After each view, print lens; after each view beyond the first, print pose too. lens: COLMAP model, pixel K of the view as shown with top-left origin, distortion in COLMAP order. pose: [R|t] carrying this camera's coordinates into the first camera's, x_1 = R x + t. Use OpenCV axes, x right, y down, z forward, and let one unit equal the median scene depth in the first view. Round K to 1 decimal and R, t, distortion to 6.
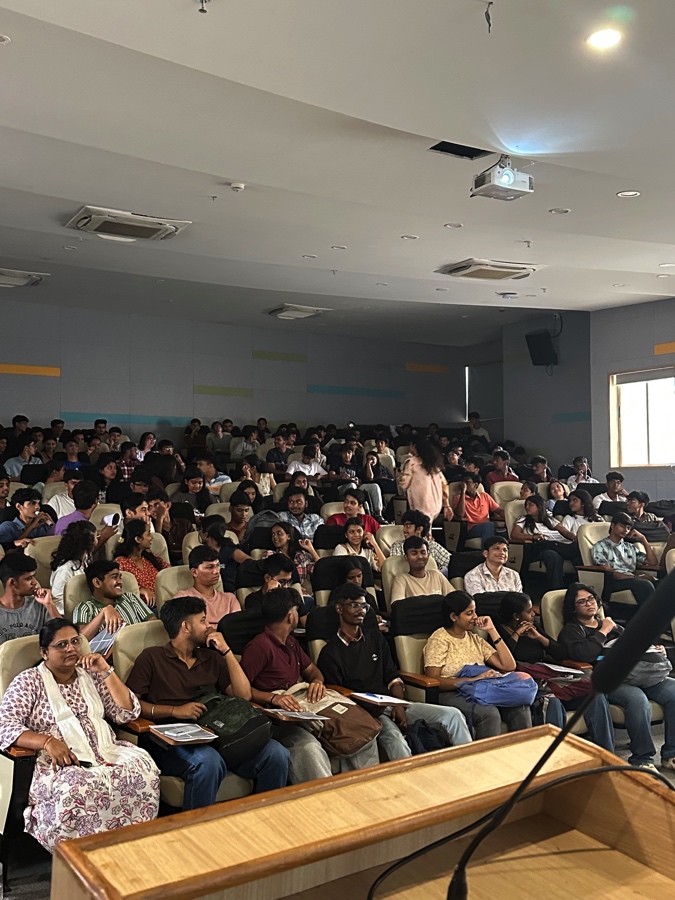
lens RADIAL K [[905.0, 0, 341.2], [0, 905.0, 453.9], [0, 0, 1]] dist [0.163135, -0.330064]
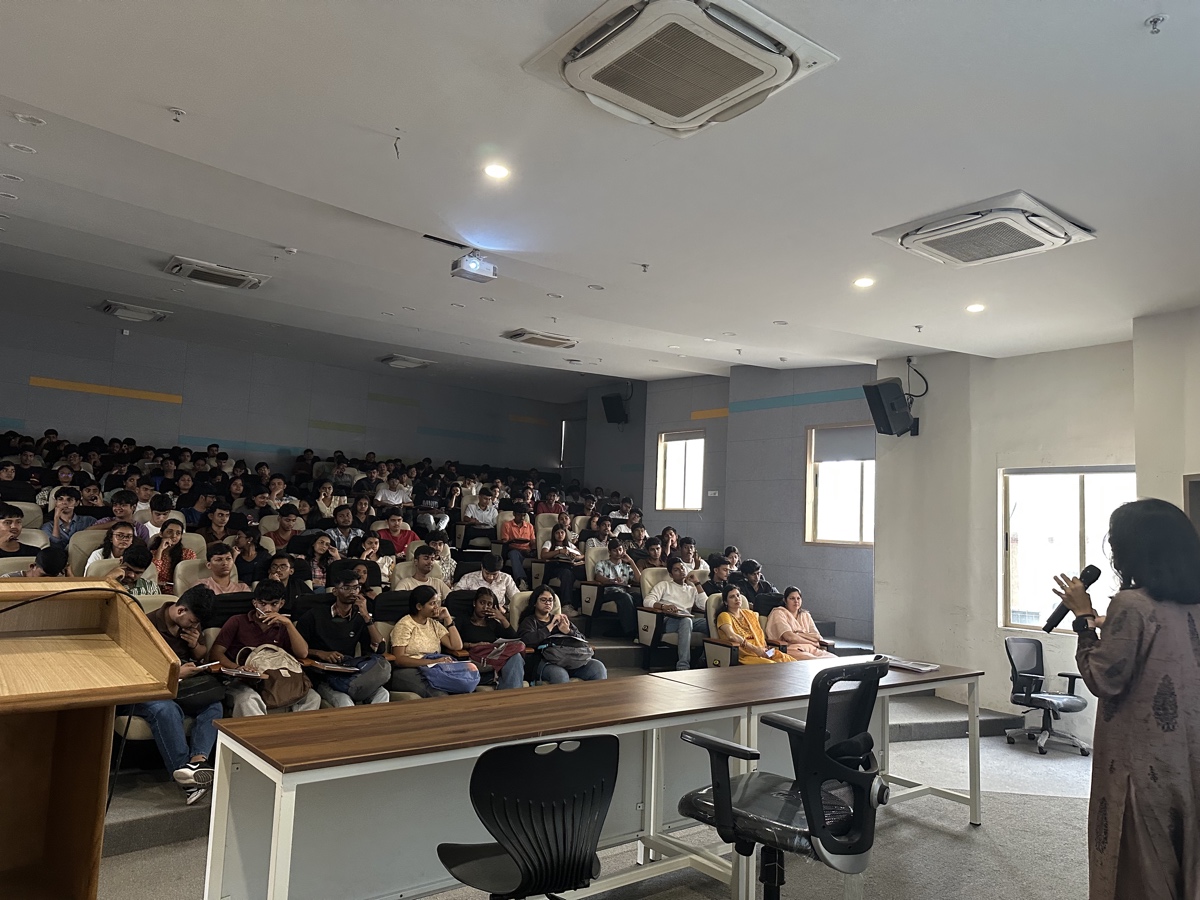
lens RADIAL K [[815.1, 0, 600.0], [0, 815.1, 450.0], [0, 0, 1]] dist [0.109695, -0.163606]
pose [[0.990800, 0.061608, 0.120501, 0.145980], [-0.054043, 0.996416, -0.065070, 0.017462], [-0.124078, 0.057959, 0.990578, -0.101720]]
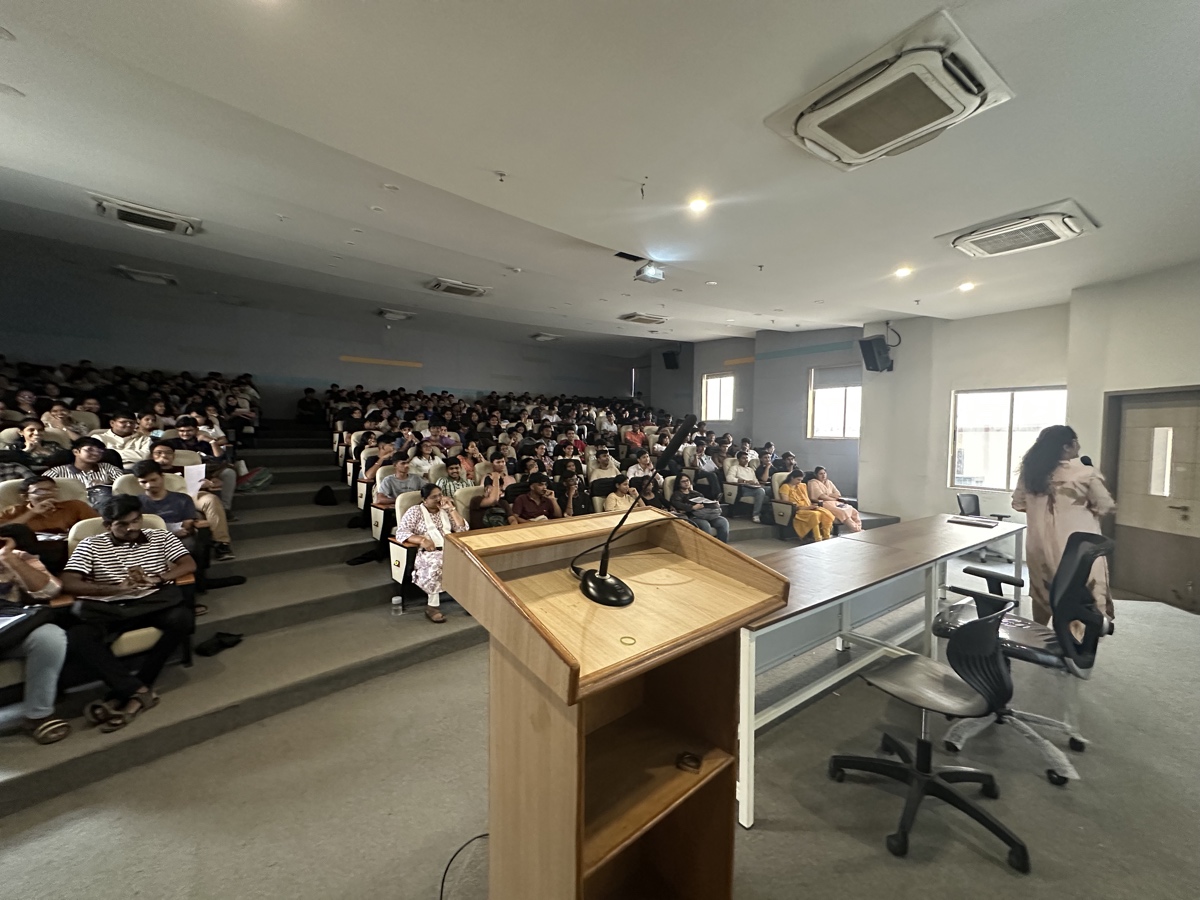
lens RADIAL K [[467.8, 0, 600.7], [0, 467.8, 448.0], [0, 0, 1]] dist [-0.000286, 0.000038]
pose [[0.997432, 0.016632, 0.069663, 0.001616], [-0.021669, 0.997156, 0.072185, 0.009430], [-0.068265, -0.073509, 0.994955, -0.029372]]
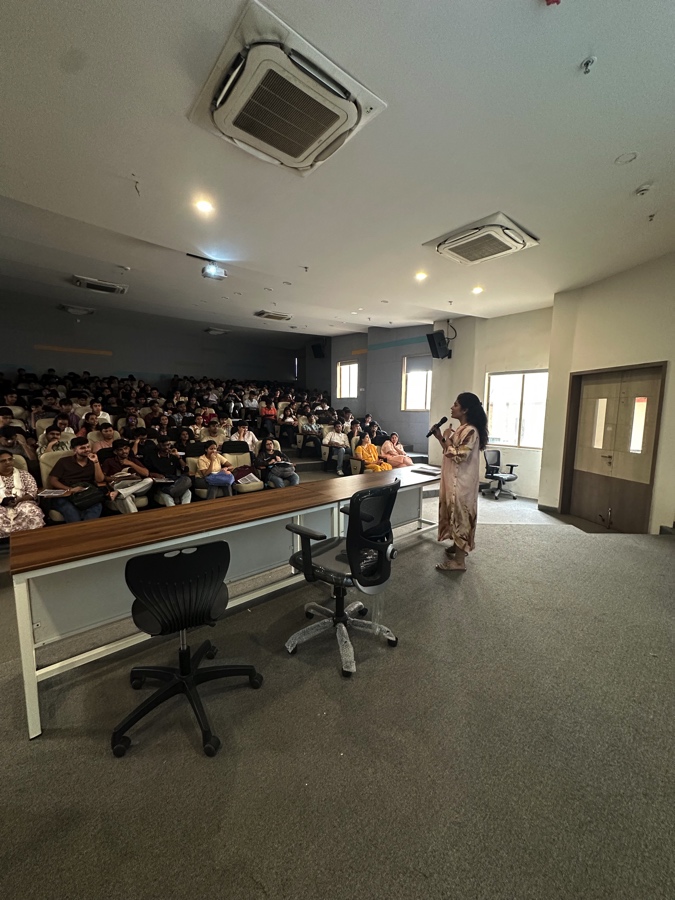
lens RADIAL K [[350.9, 0, 337.5], [0, 350.9, 450.0], [0, 0, 1]] dist [-0.000286, 0.000038]
pose [[0.986666, -0.007711, 0.162577, 0.218770], [-0.017438, 0.988119, 0.152701, 0.014128], [-0.161822, -0.153499, 0.974808, -0.018352]]
